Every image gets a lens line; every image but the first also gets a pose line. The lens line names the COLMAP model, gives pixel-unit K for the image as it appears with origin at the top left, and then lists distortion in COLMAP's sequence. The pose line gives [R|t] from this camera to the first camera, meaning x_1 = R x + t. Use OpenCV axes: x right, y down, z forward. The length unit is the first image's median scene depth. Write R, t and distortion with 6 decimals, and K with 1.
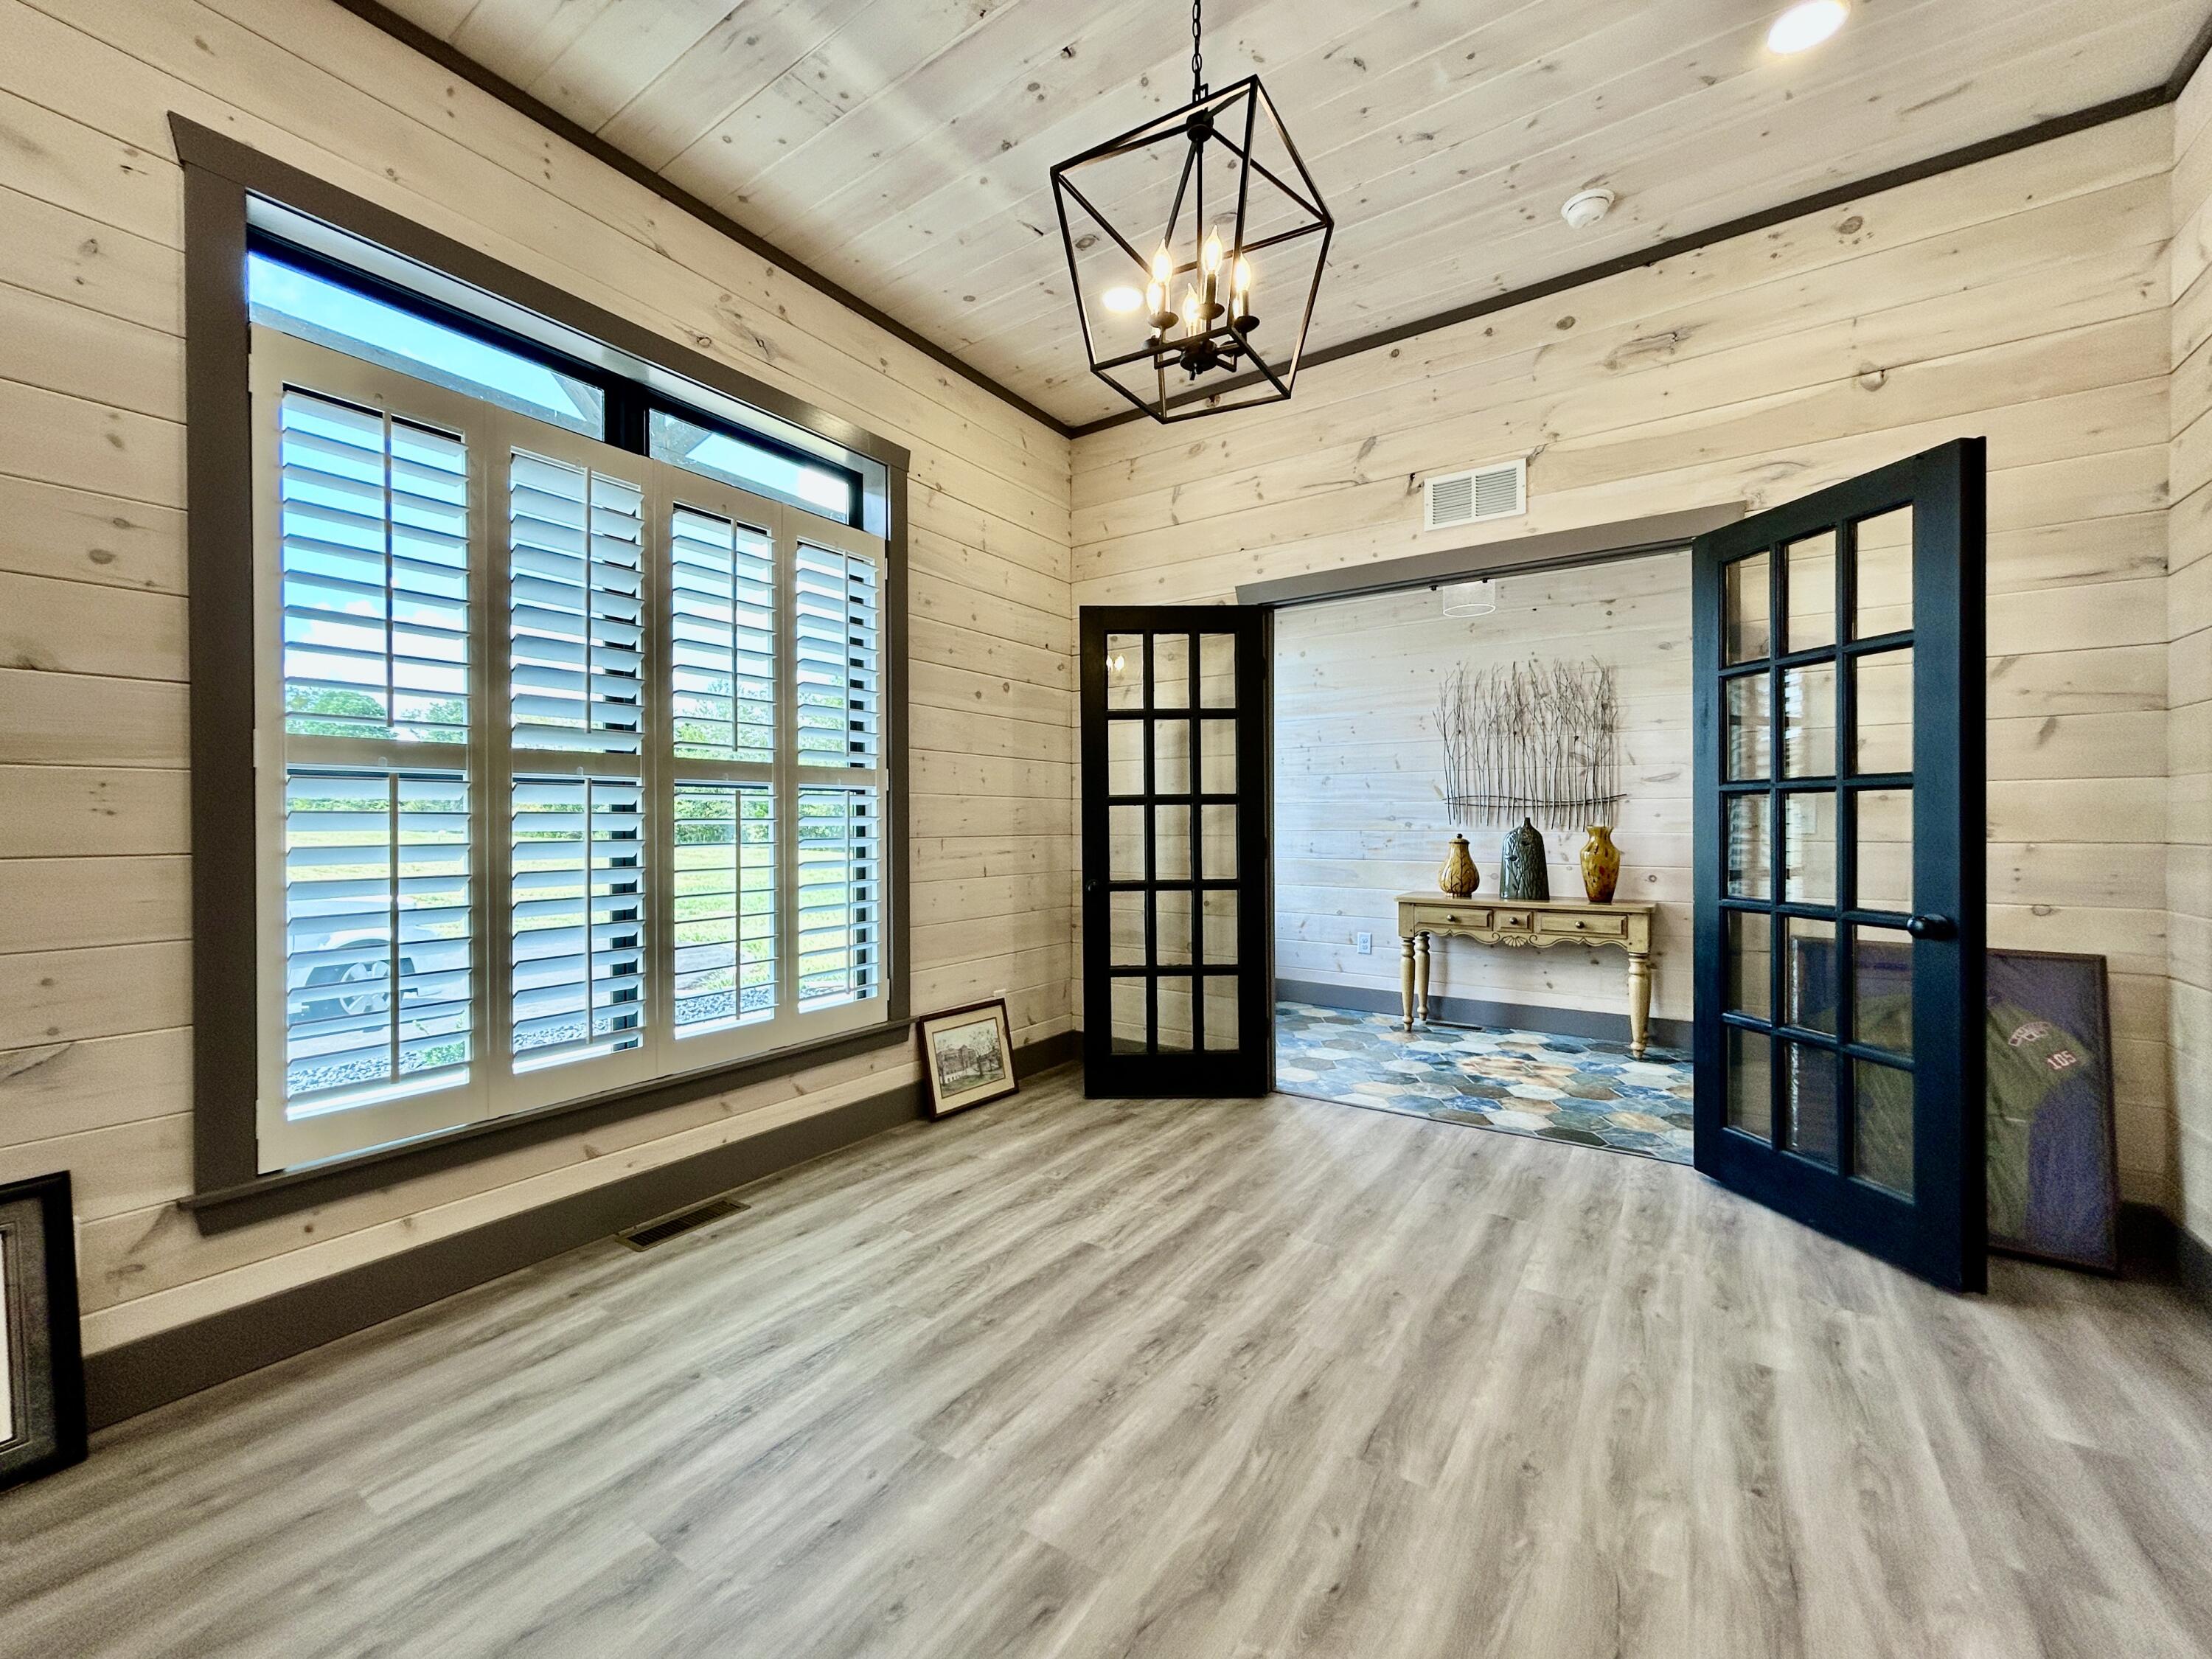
lens RADIAL K [[892.4, 0, 1094.9], [0, 892.4, 819.8], [0, 0, 1]] dist [-0.003442, 0.002698]
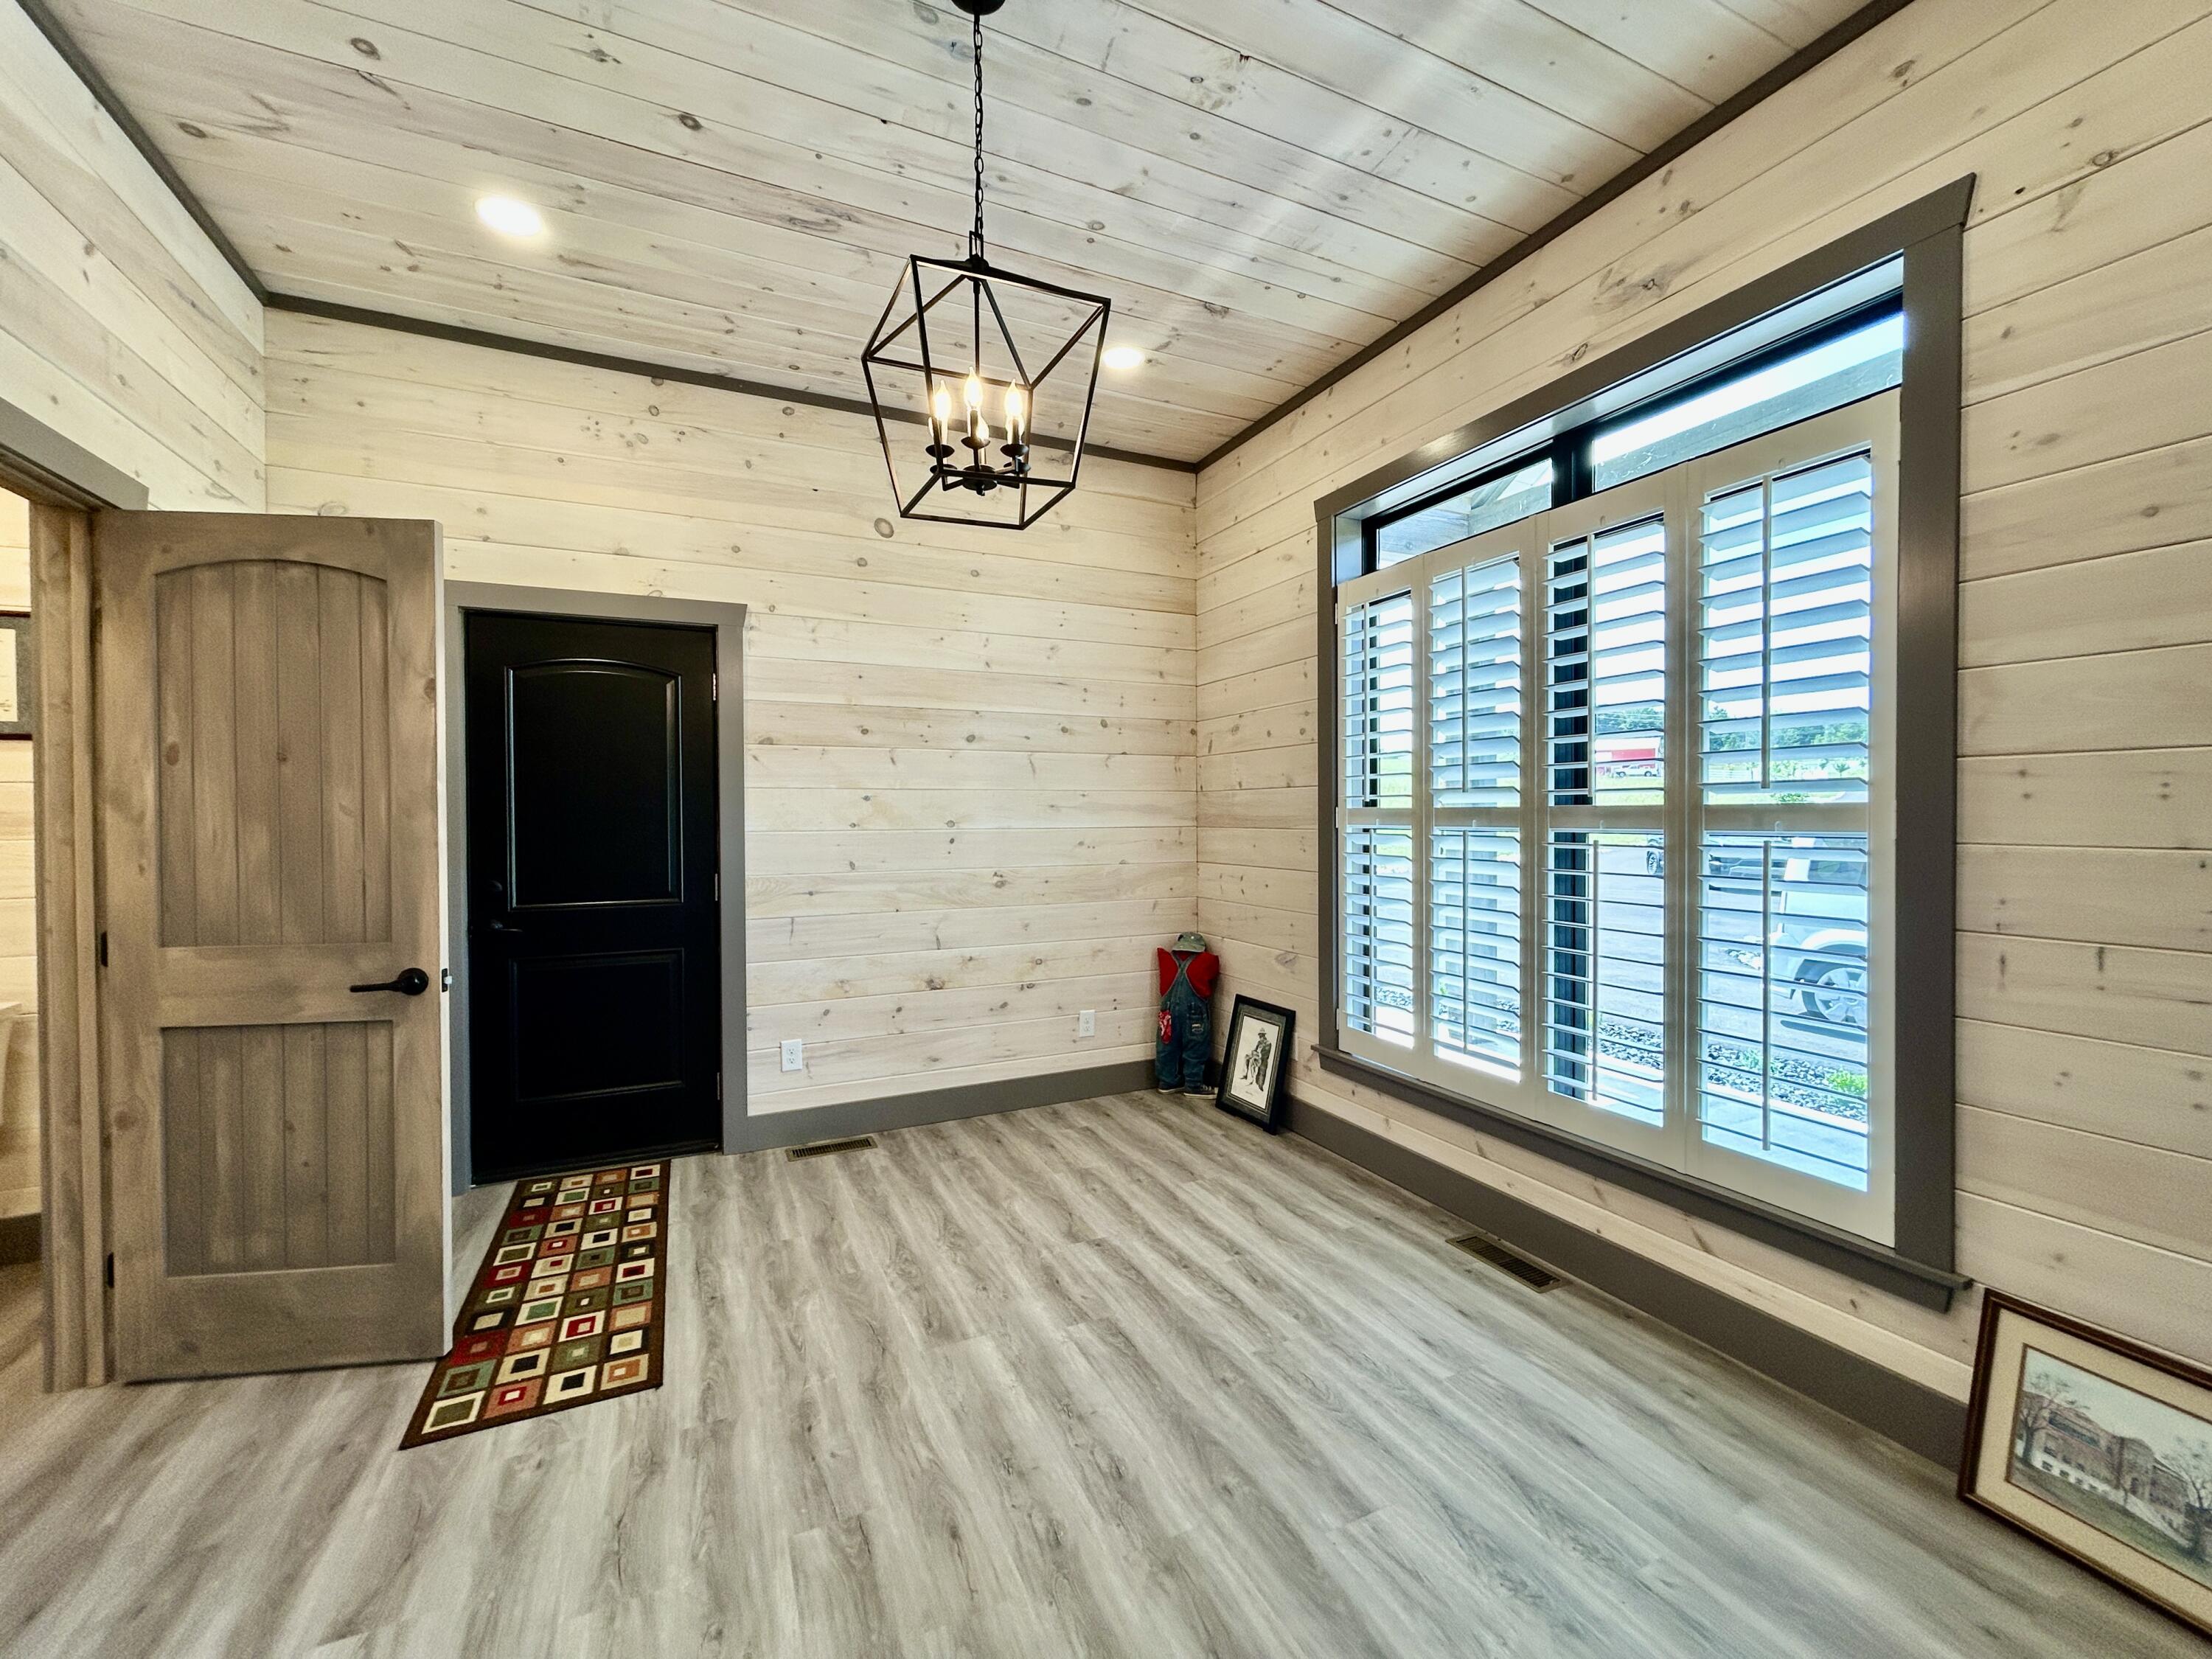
lens RADIAL K [[892.4, 0, 1096.0], [0, 892.4, 817.2], [0, 0, 1]] dist [-0.003442, 0.002698]
pose [[-0.507789, 0.009838, -0.861425, 0.554757], [0.007936, 0.999946, 0.006742, -0.059720], [0.861445, -0.003412, -0.507839, 0.934269]]
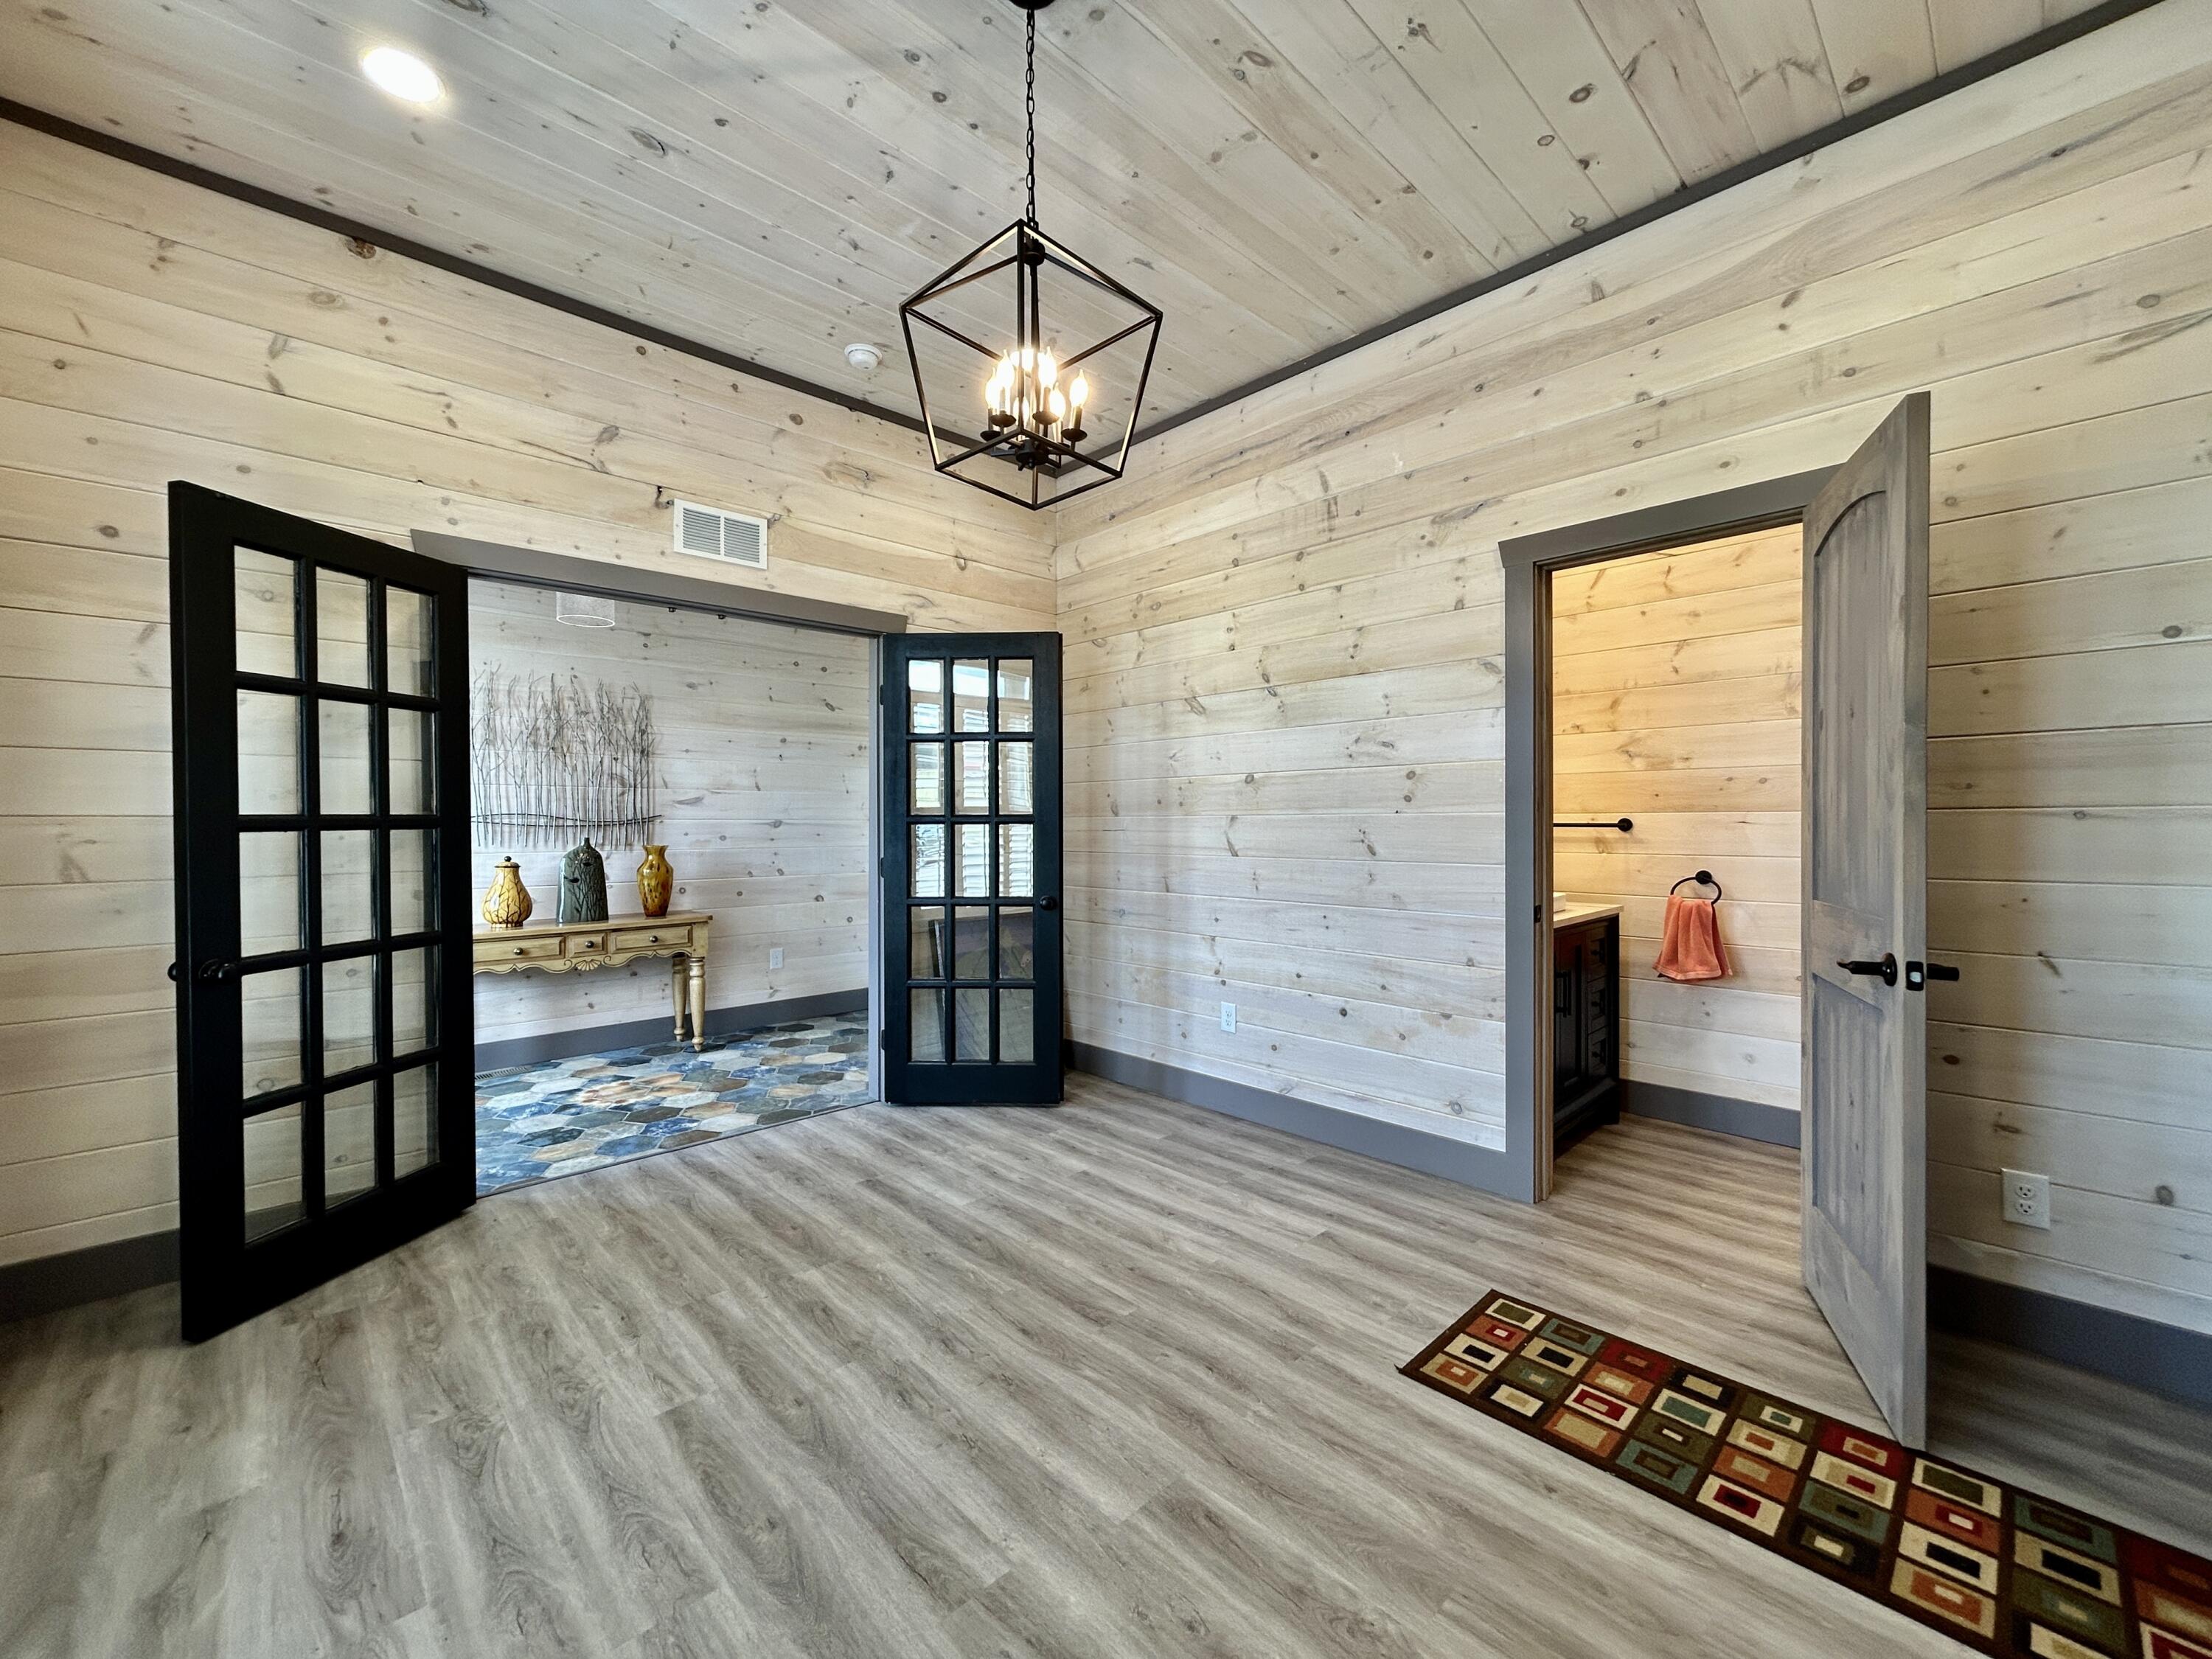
lens RADIAL K [[892.4, 0, 1096.7], [0, 892.4, 816.9], [0, 0, 1]] dist [-0.003442, 0.002698]
pose [[0.210472, 0.008327, 0.977565, -0.545251], [0.002016, 0.999958, -0.008952, -0.023624], [-0.977598, 0.003855, 0.210446, 0.378853]]
